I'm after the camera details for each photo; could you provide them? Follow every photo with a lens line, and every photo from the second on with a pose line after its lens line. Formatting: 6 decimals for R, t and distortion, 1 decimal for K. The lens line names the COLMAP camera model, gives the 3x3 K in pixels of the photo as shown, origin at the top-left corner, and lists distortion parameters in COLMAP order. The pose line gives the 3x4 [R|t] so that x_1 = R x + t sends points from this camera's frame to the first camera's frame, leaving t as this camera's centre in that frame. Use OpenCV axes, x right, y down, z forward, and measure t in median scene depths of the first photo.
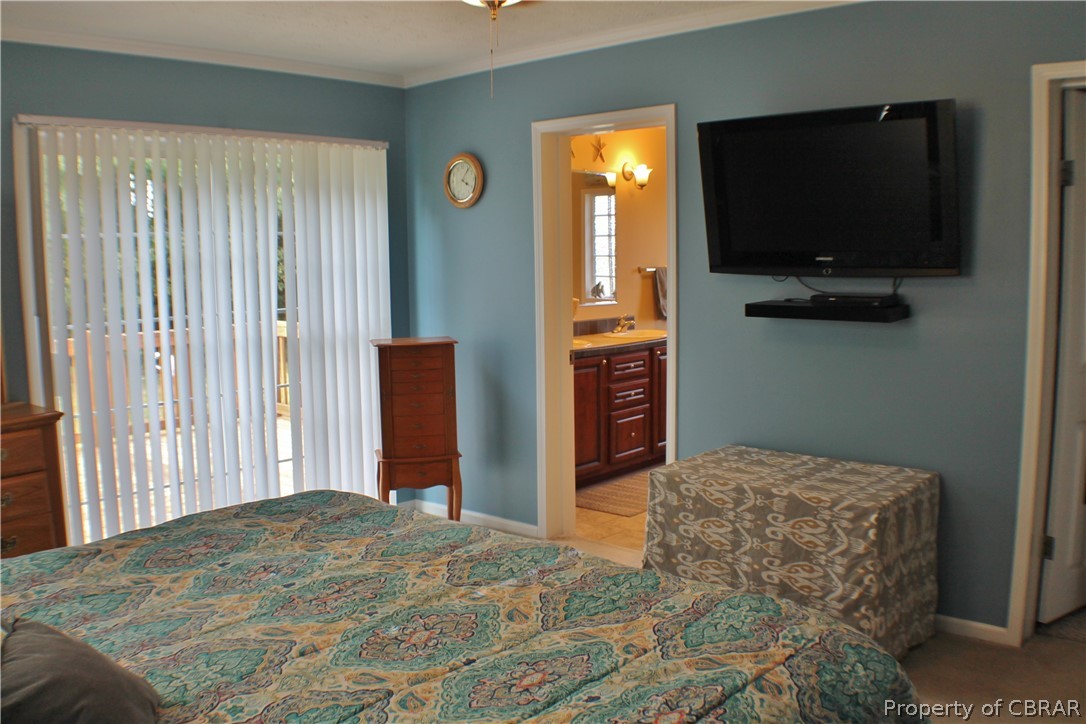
lens RADIAL K [[940.3, 0, 538.2], [0, 940.3, 374.8], [0, 0, 1]] dist [-0.211959, 0.089093]
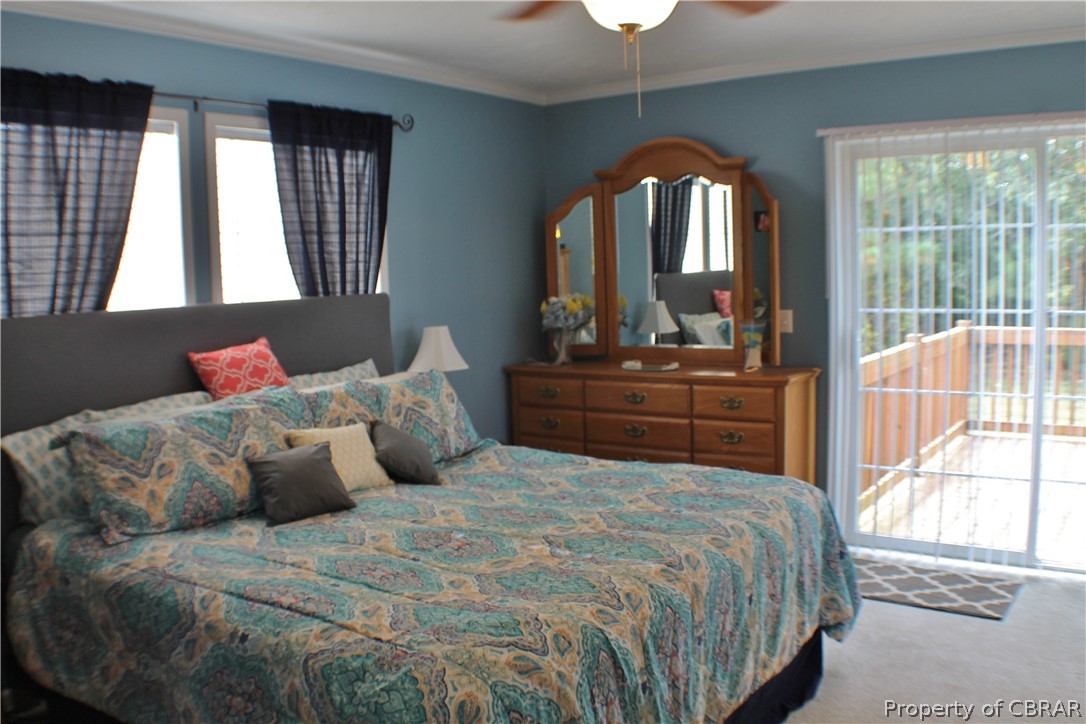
lens RADIAL K [[940.3, 0, 538.2], [0, 940.3, 374.8], [0, 0, 1]] dist [-0.211959, 0.089093]
pose [[0.095385, 0.126521, -0.987367, 0.709821], [-0.095456, 0.988481, 0.117443, -0.083324], [0.990853, 0.083048, 0.106363, 0.544649]]
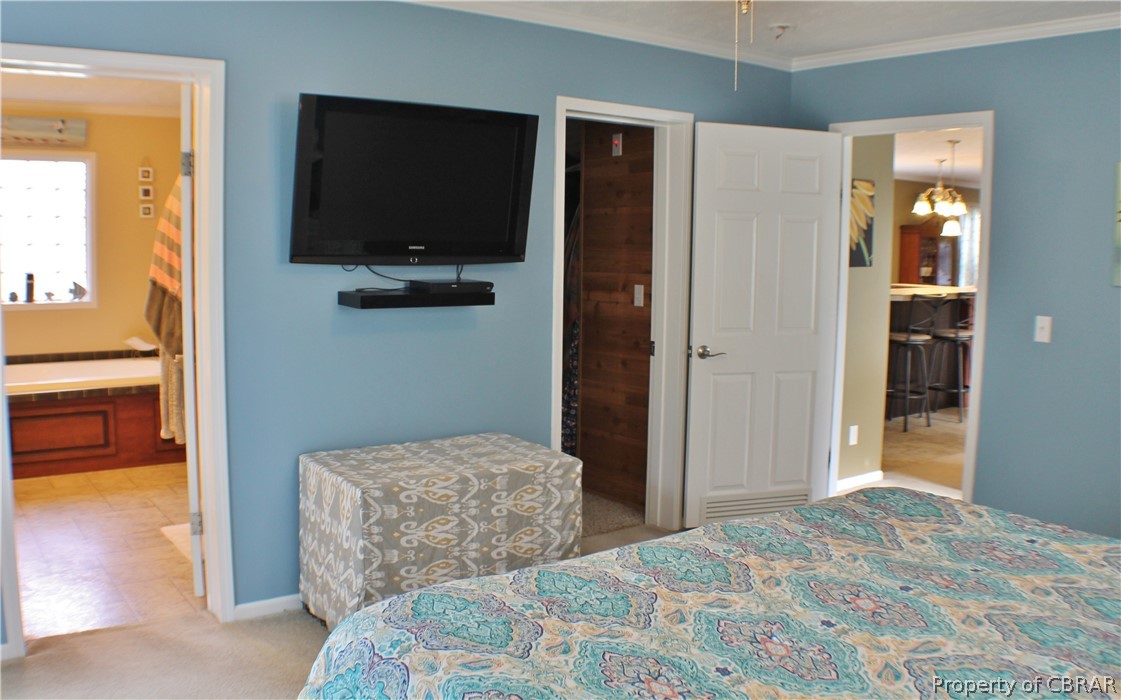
lens RADIAL K [[943.7, 0, 560.5], [0, 943.7, 350.0], [0, 0, 1]] dist [-0.202951, 0.005930]
pose [[0.223949, -0.086852, 0.970723, -0.737467], [0.104508, 0.992418, 0.064683, -0.069507], [-0.968981, 0.086962, 0.231328, 0.669591]]
